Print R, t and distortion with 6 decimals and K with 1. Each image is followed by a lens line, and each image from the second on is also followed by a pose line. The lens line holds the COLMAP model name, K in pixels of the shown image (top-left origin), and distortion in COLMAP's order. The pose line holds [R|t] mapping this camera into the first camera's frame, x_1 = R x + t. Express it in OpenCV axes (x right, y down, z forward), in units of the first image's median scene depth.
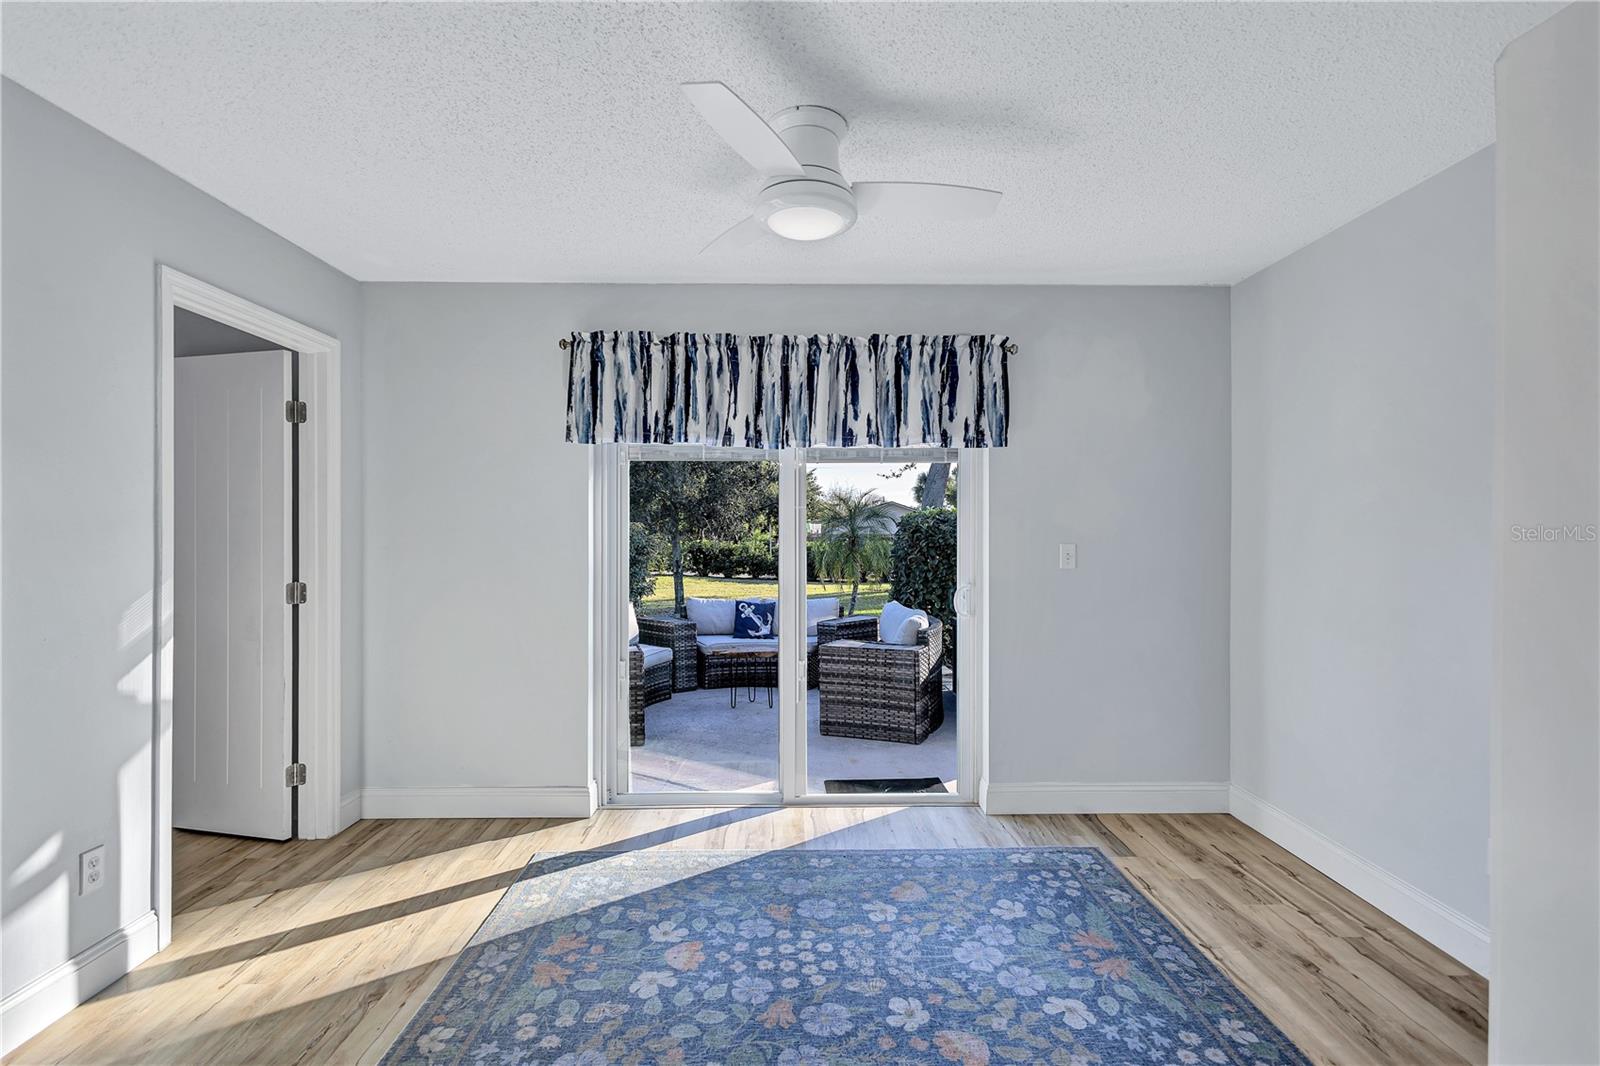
lens RADIAL K [[741.7, 0, 792.3], [0, 741.7, 531.2], [0, 0, 1]] dist [0.009968, -0.000473]
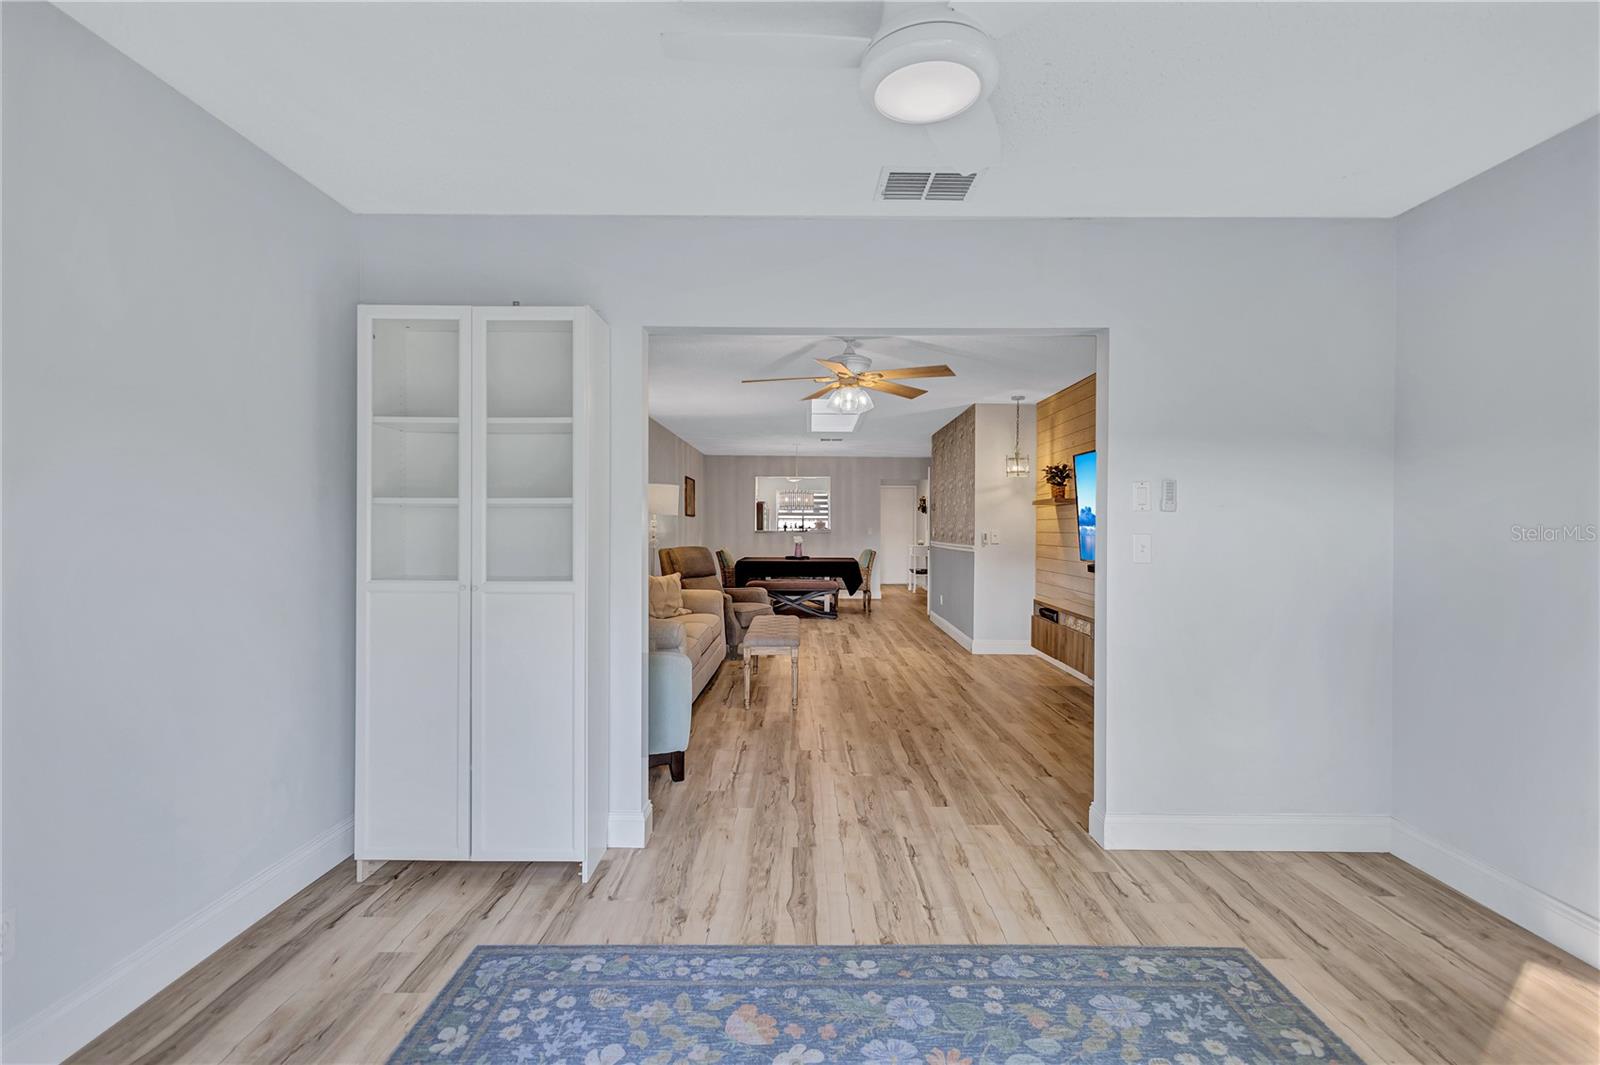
lens RADIAL K [[741.7, 0, 802.9], [0, 741.7, 532.5], [0, 0, 1]] dist [0.009968, -0.000473]
pose [[-0.999924, -0.002409, 0.012086, 0.123127], [-0.002301, 0.999958, 0.008913, 0.022428], [-0.012107, 0.008884, -0.999887, 1.629754]]
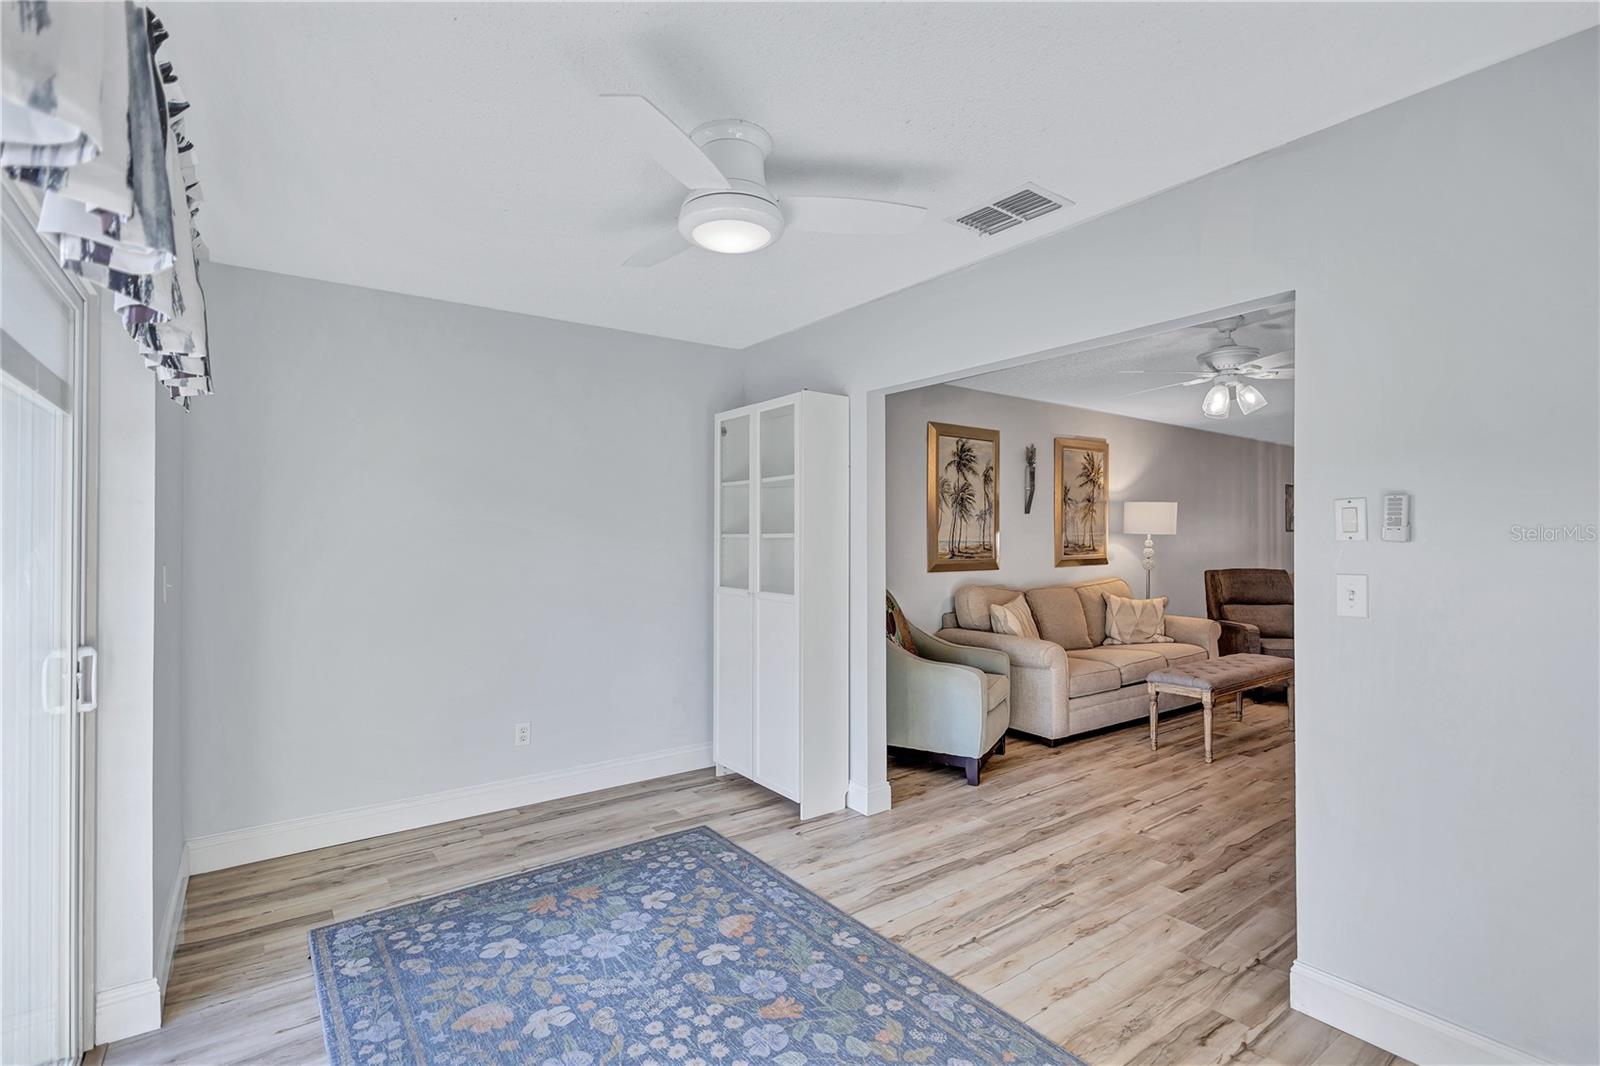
lens RADIAL K [[741.7, 0, 799.6], [0, 741.7, 535.0], [0, 0, 1]] dist [0.009968, -0.000473]
pose [[-0.584499, 0.005103, 0.811378, -0.772331], [0.001606, 0.999986, -0.005133, -0.008030], [-0.811393, -0.001697, -0.584499, 1.394471]]
